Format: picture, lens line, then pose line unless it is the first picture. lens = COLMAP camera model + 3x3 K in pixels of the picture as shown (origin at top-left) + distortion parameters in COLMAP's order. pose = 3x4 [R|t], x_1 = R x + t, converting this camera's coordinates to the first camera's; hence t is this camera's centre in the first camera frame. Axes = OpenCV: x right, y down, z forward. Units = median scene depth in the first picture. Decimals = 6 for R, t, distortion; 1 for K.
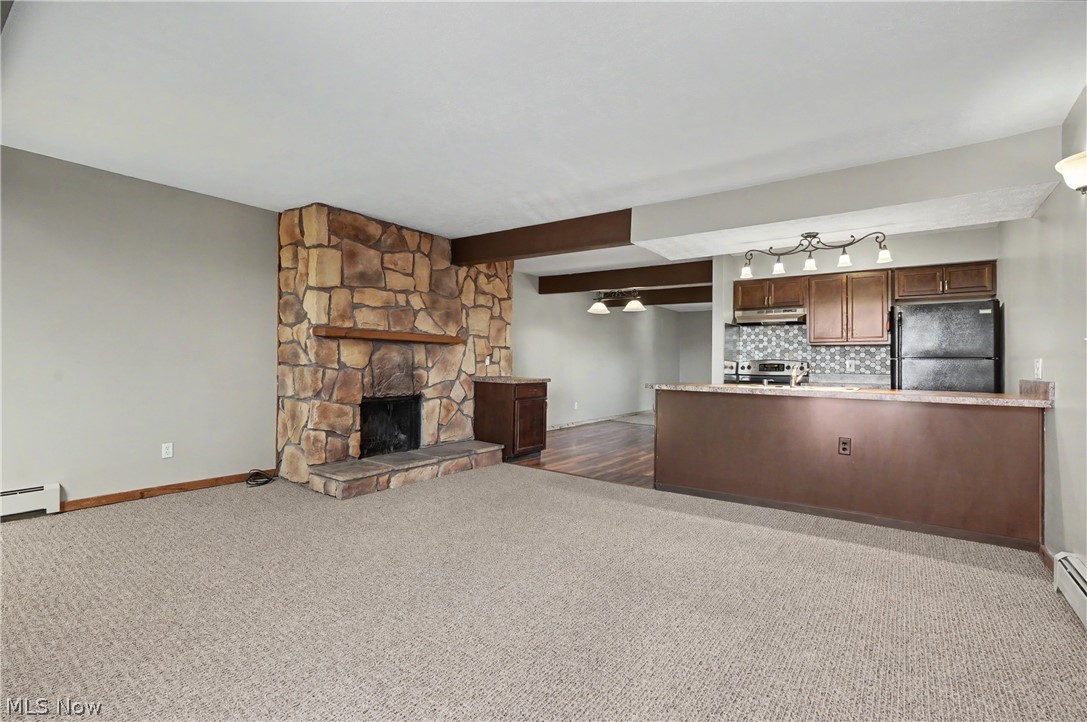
lens RADIAL K [[495.1, 0, 542.9], [0, 495.1, 358.5], [0, 0, 1]] dist [-0.002197, -0.000495]
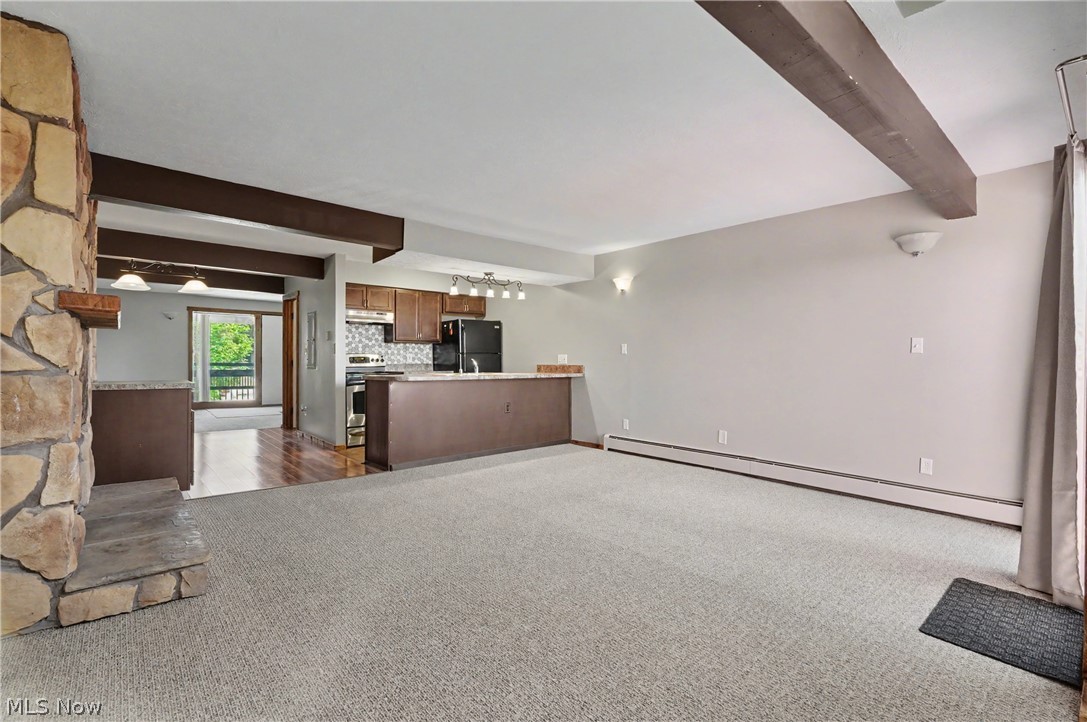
lens RADIAL K [[497.6, 0, 547.3], [0, 497.6, 367.2], [0, 0, 1]] dist [-0.027823, -0.000087]
pose [[0.215582, -0.028211, 0.976078, -0.606592], [-0.009922, 0.999468, 0.031079, -0.006253], [-0.976435, -0.016384, 0.215187, 0.321137]]
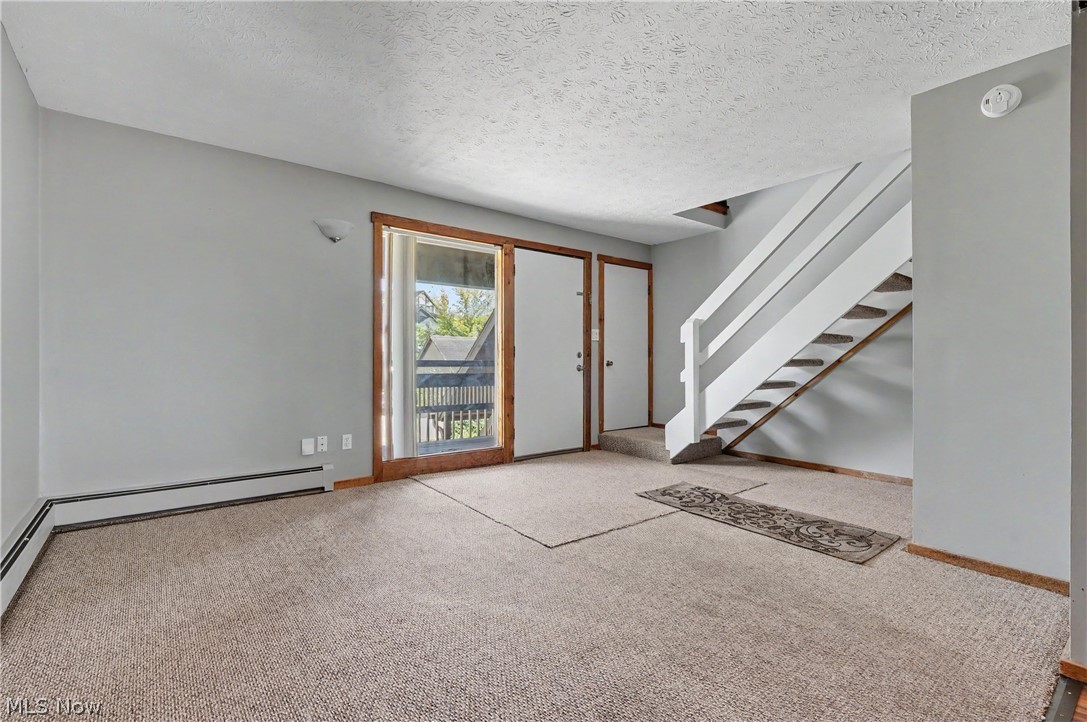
lens RADIAL K [[495.1, 0, 542.9], [0, 495.1, 358.5], [0, 0, 1]] dist [-0.002197, -0.000495]
pose [[0.265474, -0.021003, 0.963889, 0.276975], [-0.005837, 0.999709, 0.023391, 0.029479], [-0.964100, -0.011836, 0.265274, 1.606844]]
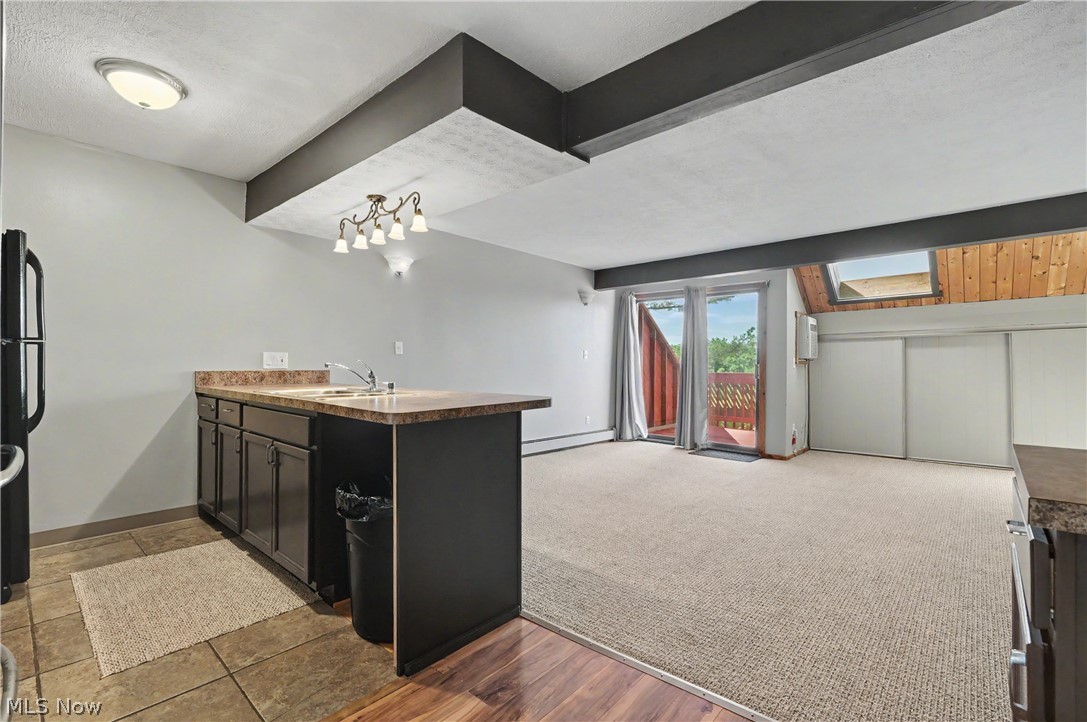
lens RADIAL K [[490.0, 0, 543.5], [0, 490.0, 361.0], [0, 0, 1]] dist [-0.017912, 0.000240]
pose [[-0.995648, -0.022480, 0.090439, 0.122717], [-0.023736, 0.999636, -0.012837, 0.011670], [-0.090118, -0.014928, -0.995819, 1.158185]]
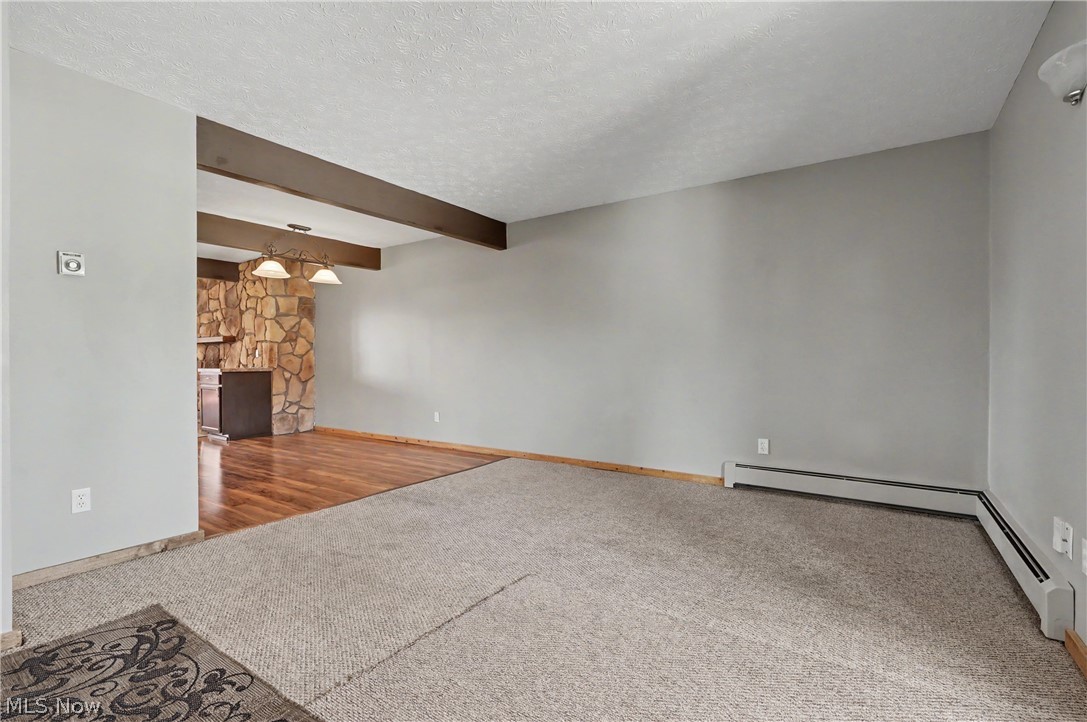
lens RADIAL K [[503.7, 0, 543.5], [0, 503.7, 361.0], [0, 0, 1]] dist [-0.018366, -0.000003]
pose [[0.032845, -0.015191, -0.999345, 1.148470], [0.008229, 0.999855, -0.014928, 0.047850], [0.999427, -0.007733, 0.032965, 1.721577]]
